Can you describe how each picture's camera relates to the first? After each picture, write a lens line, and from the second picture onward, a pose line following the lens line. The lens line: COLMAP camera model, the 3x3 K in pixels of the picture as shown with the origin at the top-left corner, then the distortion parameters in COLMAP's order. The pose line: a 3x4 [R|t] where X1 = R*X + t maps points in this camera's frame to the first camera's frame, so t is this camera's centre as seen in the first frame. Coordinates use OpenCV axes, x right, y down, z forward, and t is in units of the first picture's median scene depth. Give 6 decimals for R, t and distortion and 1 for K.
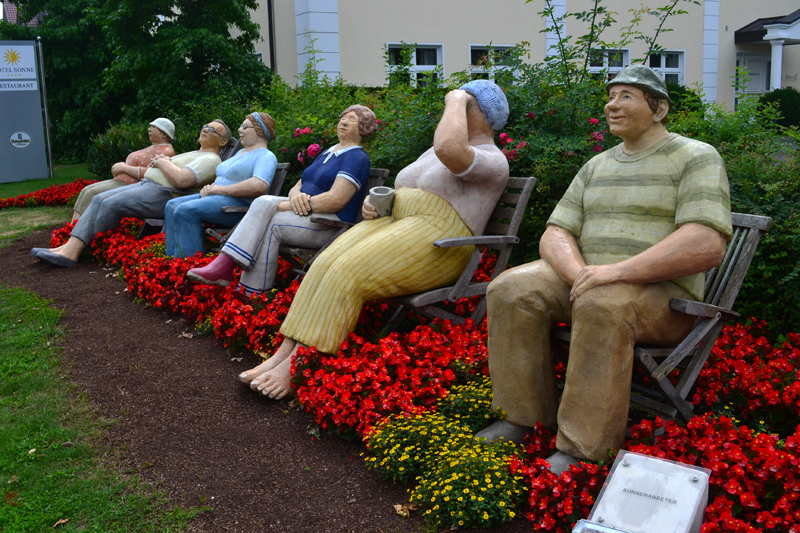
lens RADIAL K [[812.1, 0, 400.5], [0, 812.1, 267.0], [0, 0, 1]] dist [-0.007748, 0.000000]
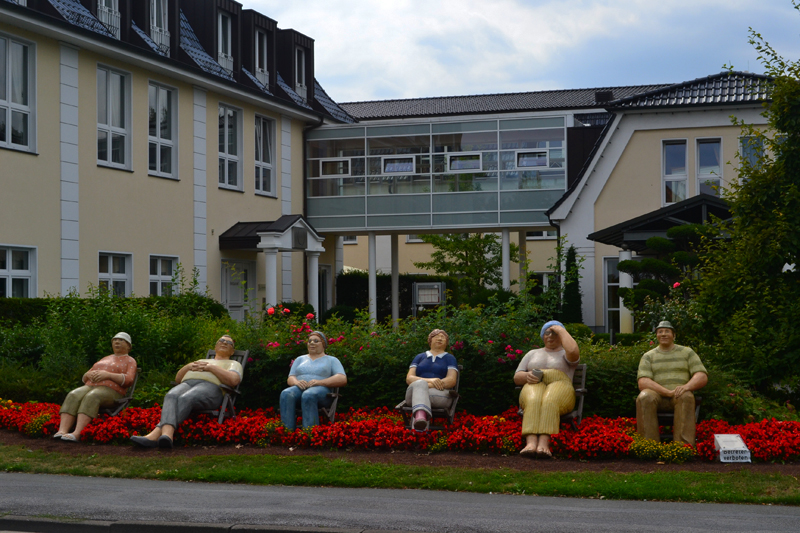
lens RADIAL K [[1374.5, 0, 399.4], [0, 1374.5, 266.2], [0, 0, 1]] dist [0.040236, 0.000000]
pose [[0.762201, 0.039070, 0.646161, -3.691641], [0.106334, 0.977062, -0.184507, 0.376436], [-0.638548, 0.209340, 0.740563, -2.128340]]
